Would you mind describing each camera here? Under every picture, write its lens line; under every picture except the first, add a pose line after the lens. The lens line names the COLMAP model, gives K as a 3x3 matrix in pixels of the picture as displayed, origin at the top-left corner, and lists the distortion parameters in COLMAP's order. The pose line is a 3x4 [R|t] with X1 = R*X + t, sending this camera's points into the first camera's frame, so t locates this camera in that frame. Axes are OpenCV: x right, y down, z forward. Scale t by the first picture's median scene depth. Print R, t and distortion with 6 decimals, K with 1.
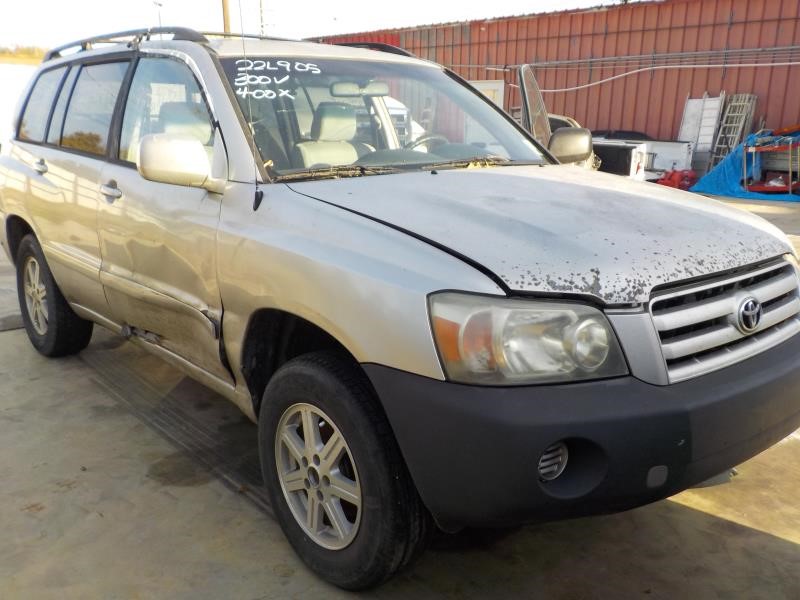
lens RADIAL K [[728.7, 0, 400.0], [0, 728.7, 300.0], [0, 0, 1]] dist [0.027337, 0.008517]
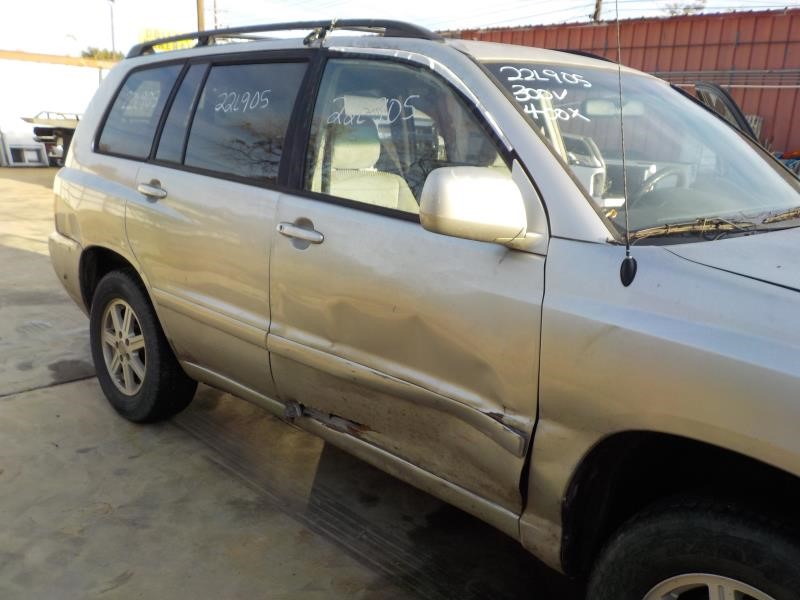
lens RADIAL K [[728.7, 0, 400.0], [0, 728.7, 300.0], [0, 0, 1]] dist [0.027337, 0.008517]
pose [[0.997263, 0.015373, 0.072314, -0.303251], [-0.014700, 0.999844, -0.009826, -0.064886], [-0.072454, 0.008736, 0.997334, 0.213260]]
